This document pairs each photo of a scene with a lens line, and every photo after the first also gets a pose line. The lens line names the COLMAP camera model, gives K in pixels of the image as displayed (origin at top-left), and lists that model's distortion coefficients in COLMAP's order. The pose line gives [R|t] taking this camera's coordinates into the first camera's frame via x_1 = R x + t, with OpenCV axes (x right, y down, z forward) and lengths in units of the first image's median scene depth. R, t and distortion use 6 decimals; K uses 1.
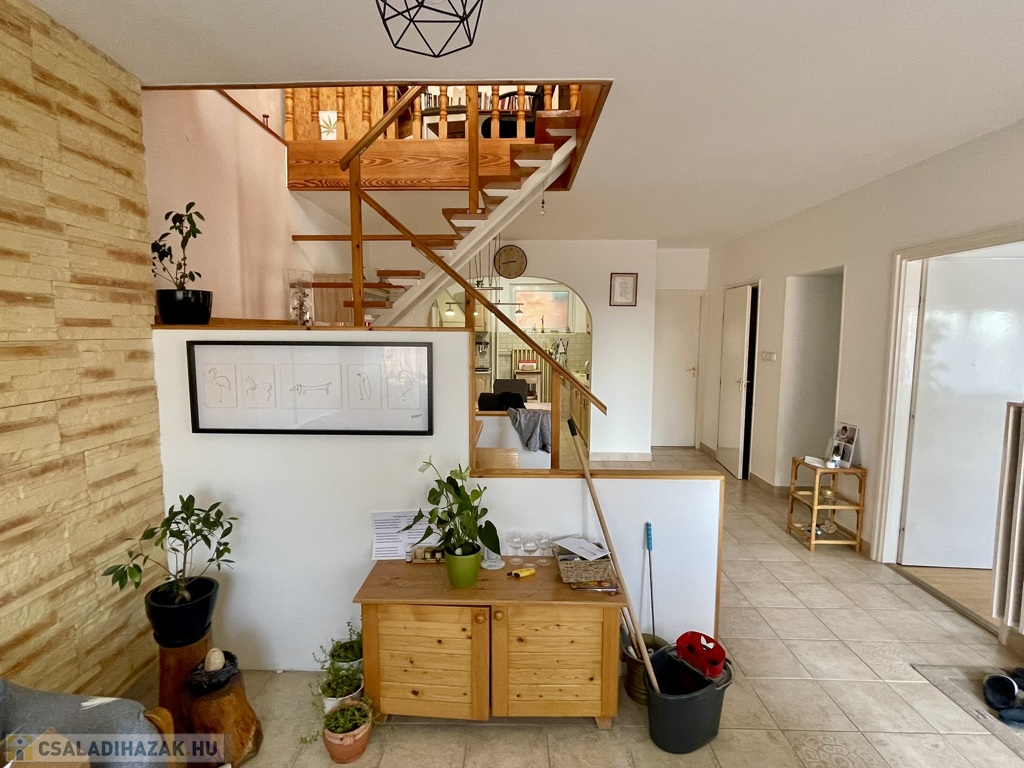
lens RADIAL K [[520.9, 0, 511.7], [0, 520.9, 385.4], [0, 0, 1]] dist [-0.002774, -0.000083]
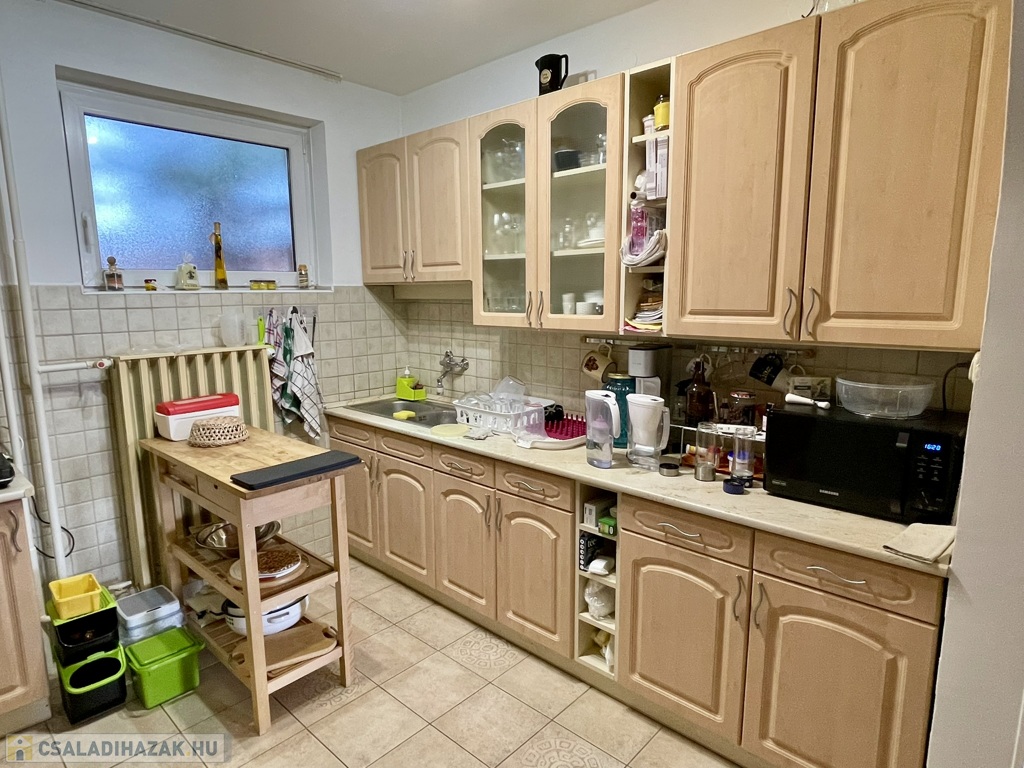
lens RADIAL K [[604.2, 0, 515.9], [0, 604.2, 382.8], [0, 0, 1]] dist [0.004042, -0.001991]
pose [[0.653450, -0.122099, 0.747057, -0.084971], [0.076299, 0.992503, 0.095476, -0.070481], [-0.753114, -0.005389, 0.657867, 0.680923]]
